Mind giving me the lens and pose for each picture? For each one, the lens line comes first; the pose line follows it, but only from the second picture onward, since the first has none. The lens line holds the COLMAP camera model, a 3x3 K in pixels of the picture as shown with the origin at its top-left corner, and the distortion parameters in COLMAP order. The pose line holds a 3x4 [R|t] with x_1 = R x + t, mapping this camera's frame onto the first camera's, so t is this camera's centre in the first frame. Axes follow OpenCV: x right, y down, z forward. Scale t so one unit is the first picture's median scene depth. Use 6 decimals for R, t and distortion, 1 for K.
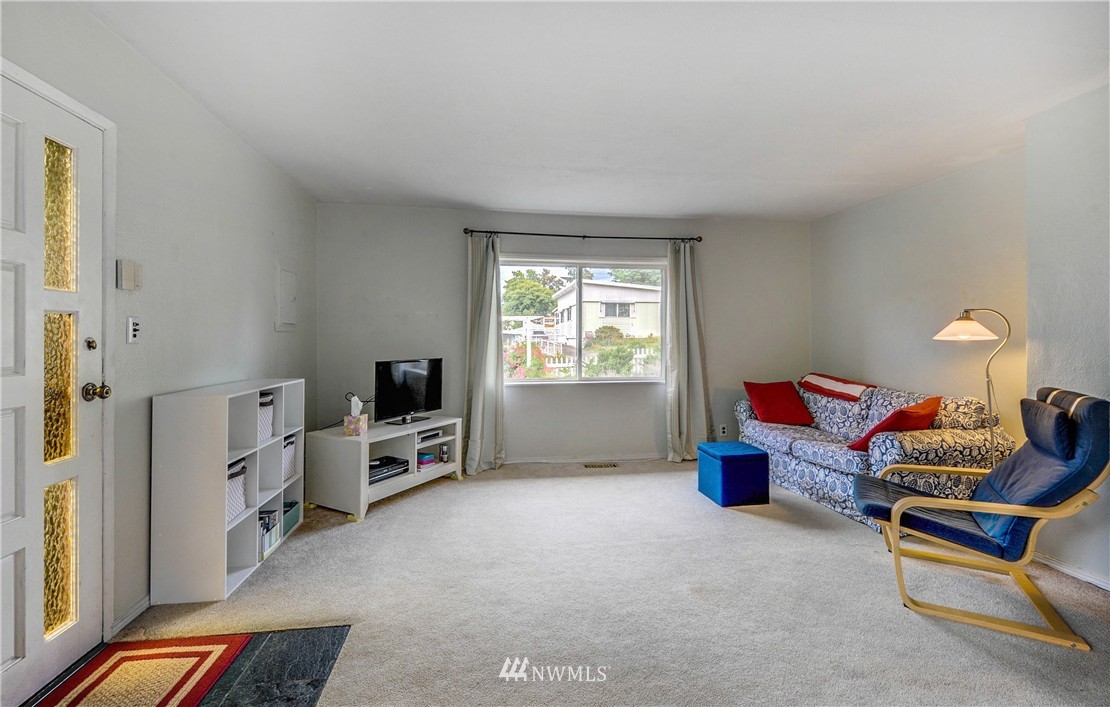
lens RADIAL K [[486.2, 0, 556.4], [0, 486.2, 329.3], [0, 0, 1]] dist [0.004873, 0.000029]
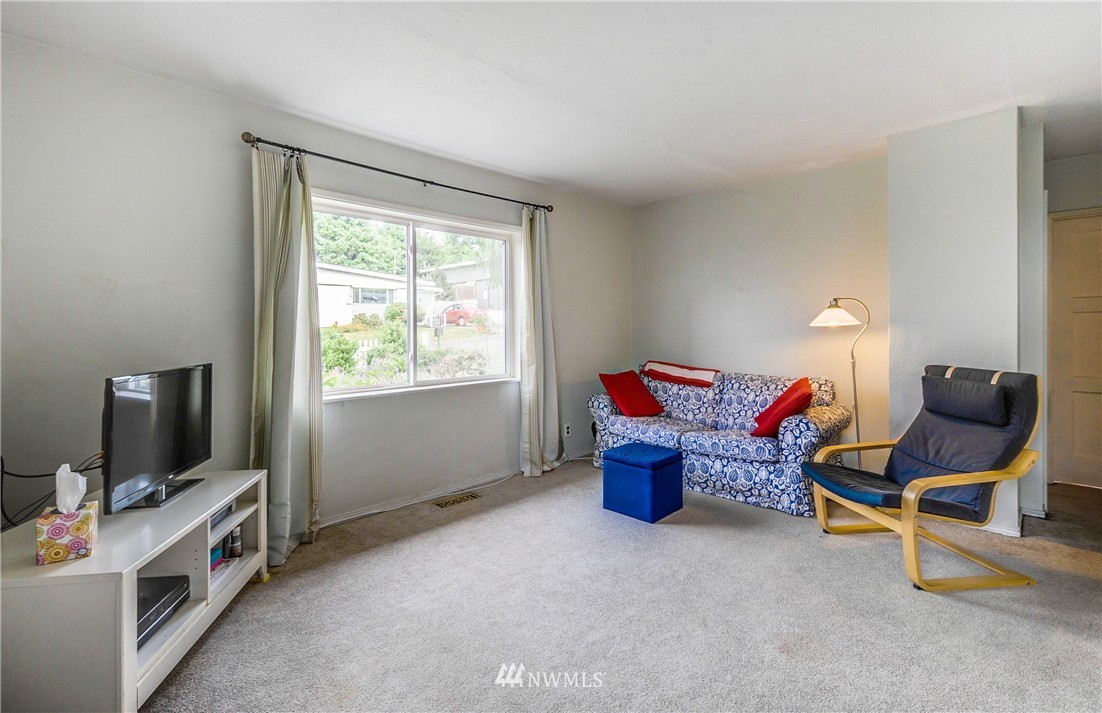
lens RADIAL K [[514.5, 0, 541.2], [0, 514.5, 325.7], [0, 0, 1]] dist [0.009814, -0.000252]
pose [[0.801043, -0.002498, 0.598602, -0.328499], [-0.006727, 0.999891, 0.013175, 0.009083], [-0.598569, -0.014580, 0.800938, 0.373042]]
